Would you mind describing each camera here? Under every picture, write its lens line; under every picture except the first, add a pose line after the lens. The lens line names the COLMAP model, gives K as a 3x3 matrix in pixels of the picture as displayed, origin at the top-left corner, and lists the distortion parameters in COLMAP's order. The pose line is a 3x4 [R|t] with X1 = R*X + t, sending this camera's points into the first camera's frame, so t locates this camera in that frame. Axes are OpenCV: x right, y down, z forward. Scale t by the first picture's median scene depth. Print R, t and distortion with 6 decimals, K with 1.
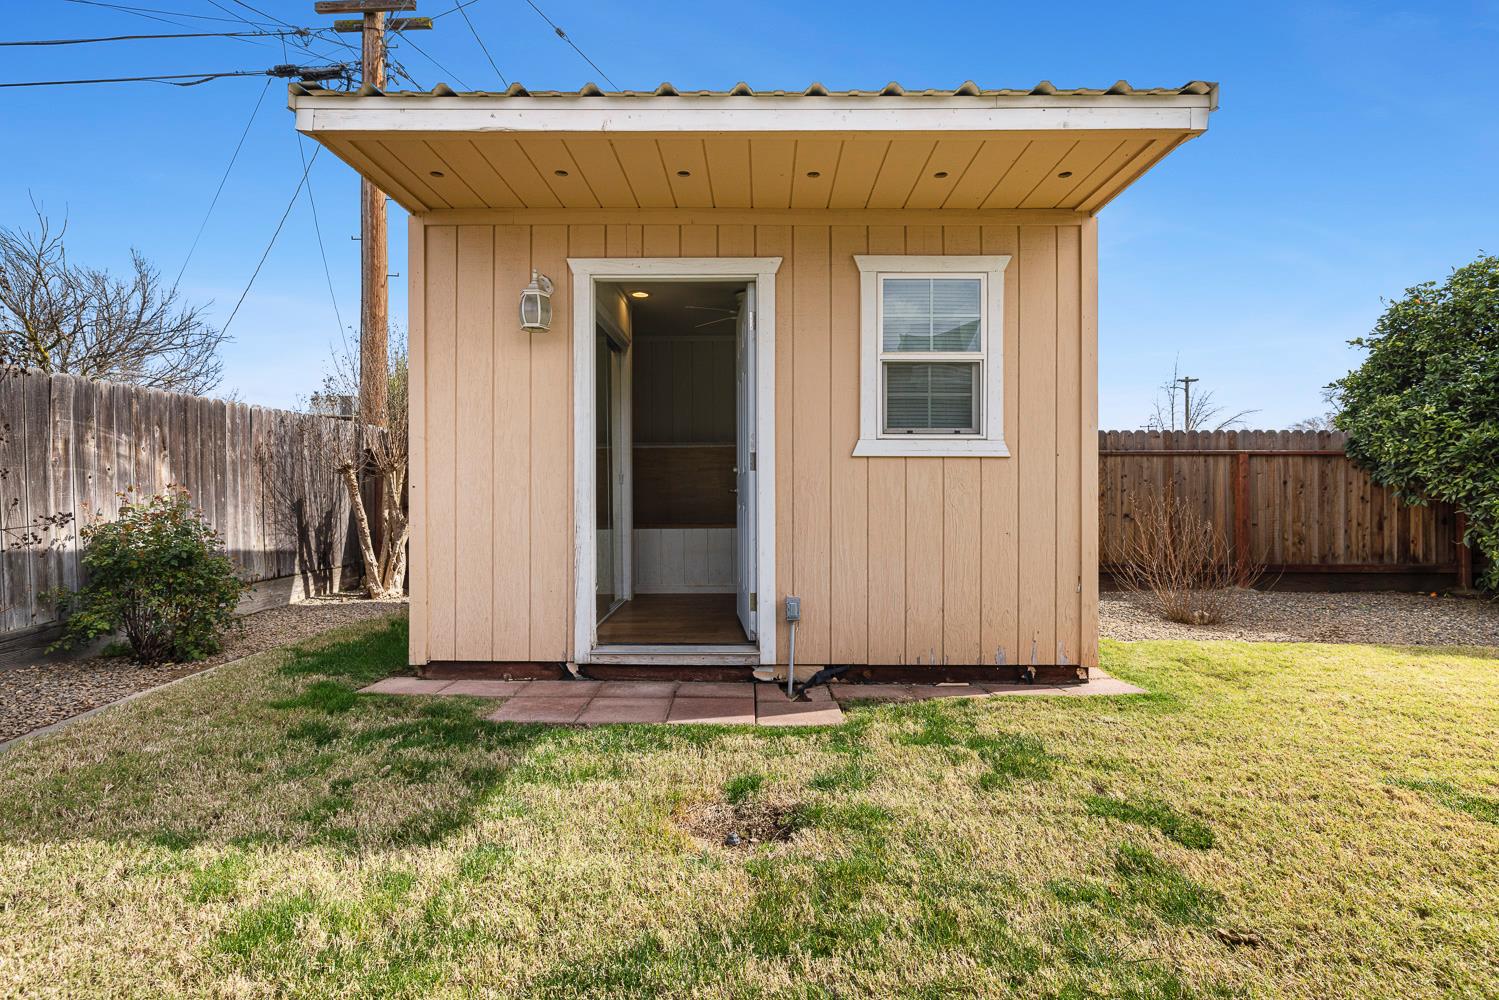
lens RADIAL K [[713.1, 0, 747.5], [0, 713.1, 488.5], [0, 0, 1]] dist [-0.003529, 0.000243]
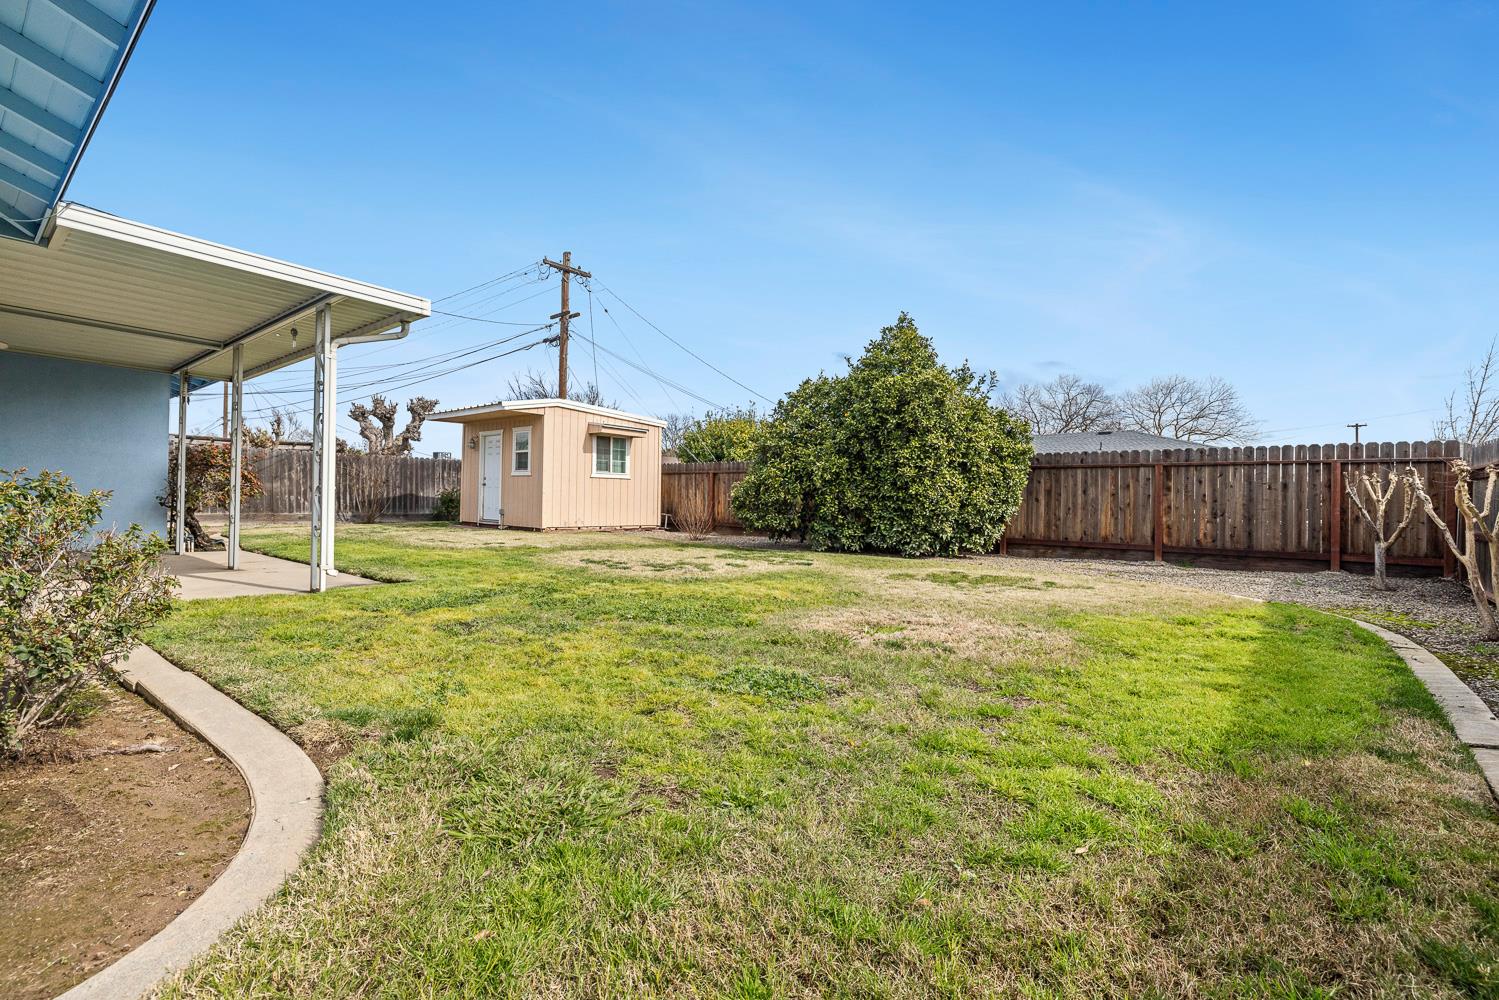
lens RADIAL K [[659.9, 0, 750.4], [0, 659.9, 498.0], [0, 0, 1]] dist [-0.003452, -0.000042]
pose [[0.763860, 0.015522, -0.645195, 3.698751], [-0.022597, 0.999741, -0.002702, 0.063791], [0.644986, 0.016643, 0.764013, -1.039267]]
